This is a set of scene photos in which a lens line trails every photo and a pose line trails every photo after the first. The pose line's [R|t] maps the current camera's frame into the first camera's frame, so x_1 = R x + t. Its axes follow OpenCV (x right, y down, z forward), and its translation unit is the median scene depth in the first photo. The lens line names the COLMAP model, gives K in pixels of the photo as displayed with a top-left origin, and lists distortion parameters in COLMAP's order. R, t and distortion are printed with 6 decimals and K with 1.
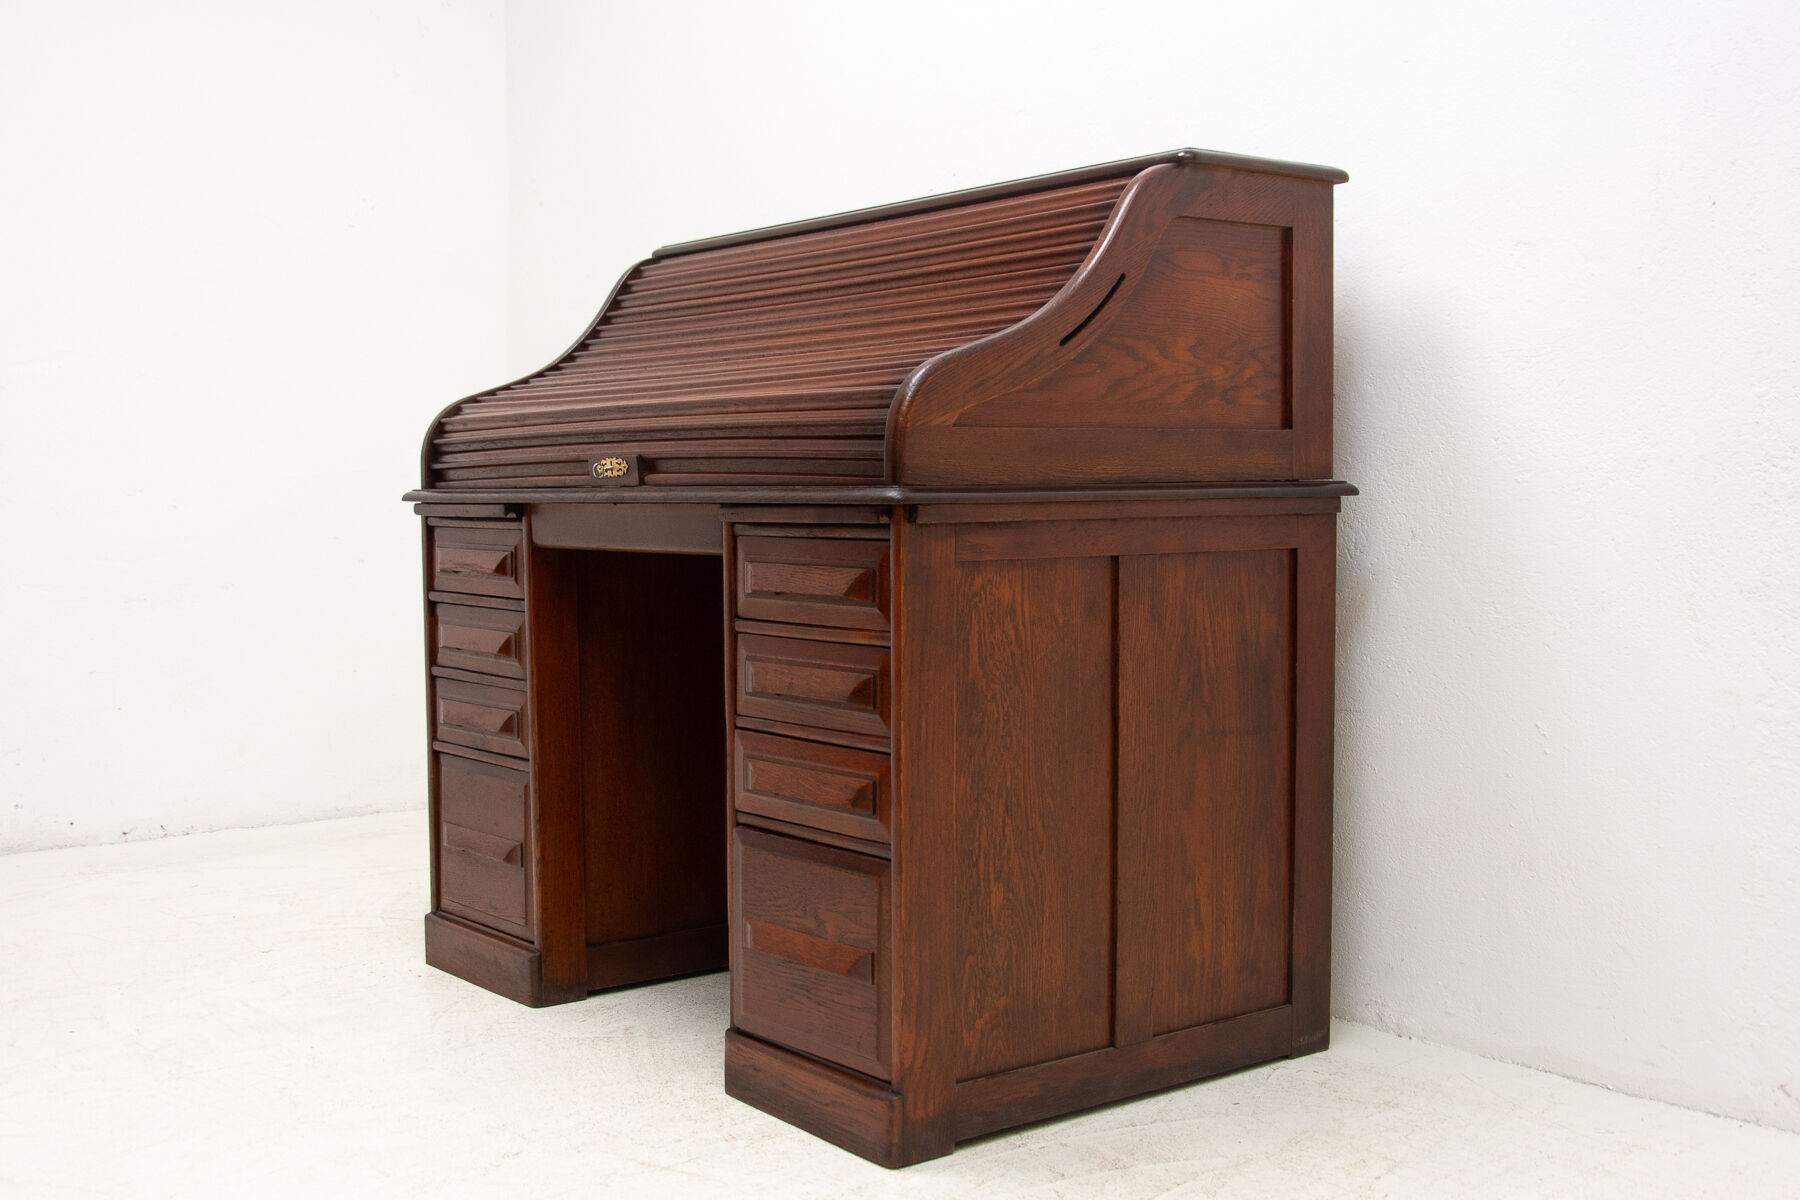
lens RADIAL K [[2005.0, 0, 822.7], [0, 2005.0, 608.8], [0, 0, 1]] dist [-0.034463, 0.040718]
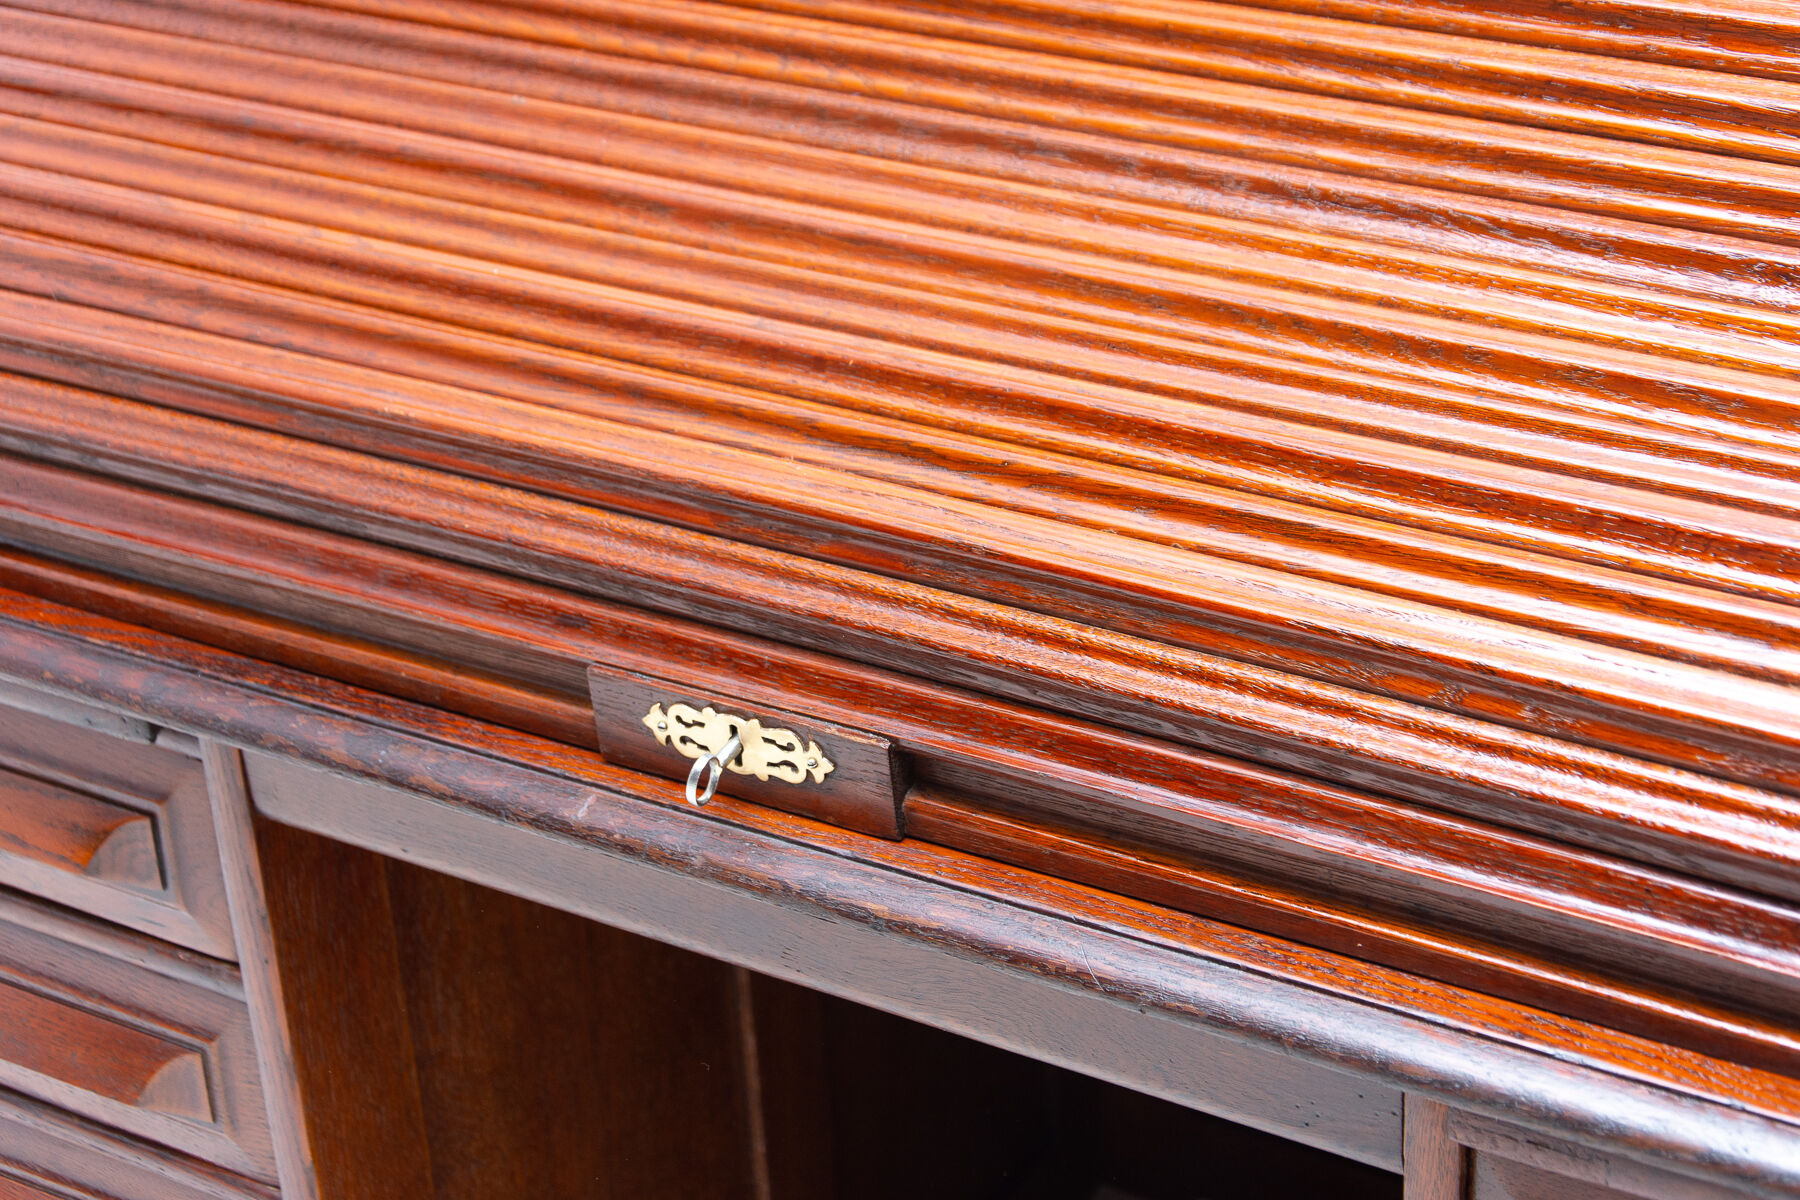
lens RADIAL K [[3525.9, 0, 851.1], [0, 3525.9, 599.9], [0, 0, 1]] dist [-0.063744, 0.254022]
pose [[0.925233, -0.216315, 0.311692, -0.252201], [0.072438, 0.907146, 0.414534, -0.303987], [-0.372420, -0.360962, 0.854991, 0.650187]]
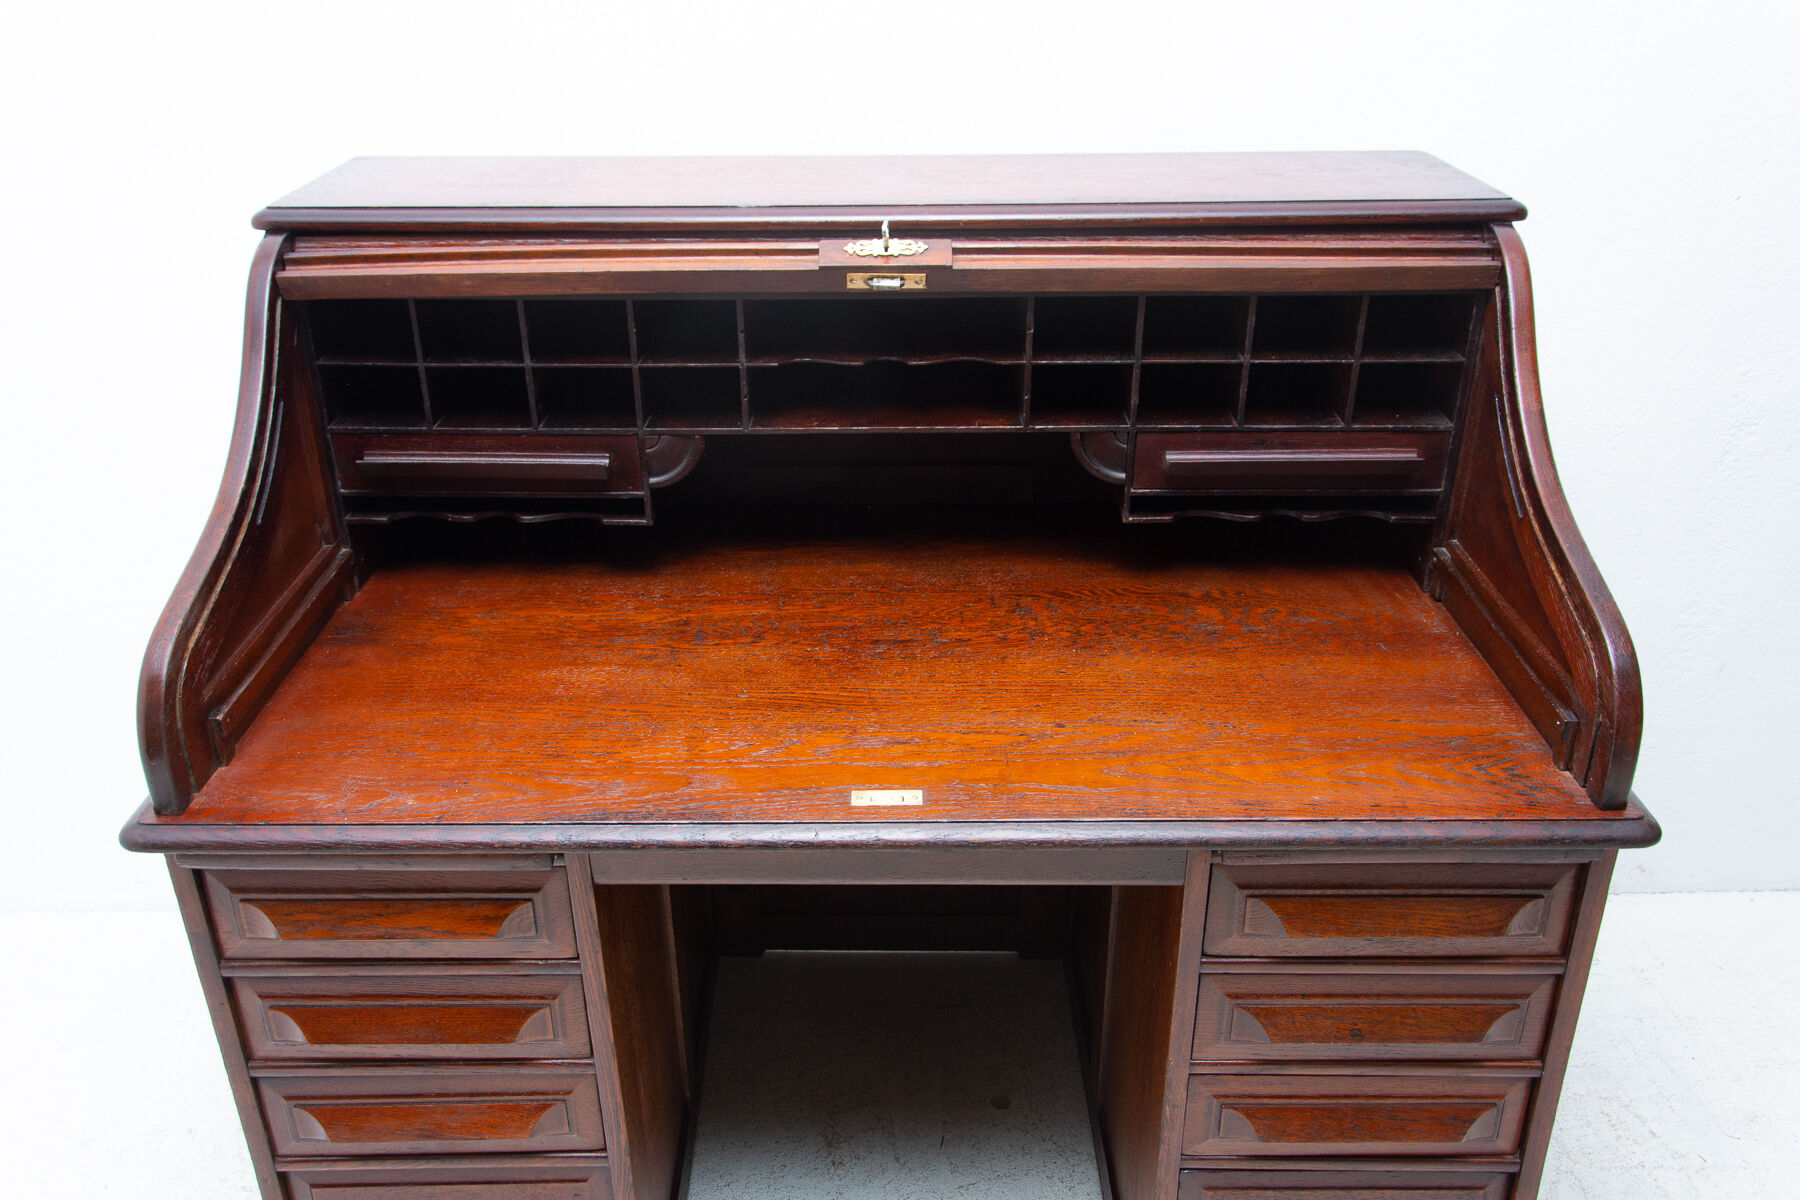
lens RADIAL K [[1471.1, 0, 880.0], [0, 1471.1, 600.8], [0, 0, 1]] dist [0.022929, 0.007490]
pose [[0.597561, -0.355108, 0.718901, -0.445340], [0.056378, 0.912972, 0.404109, -0.331276], [-0.799839, -0.200950, 0.565576, 0.819009]]
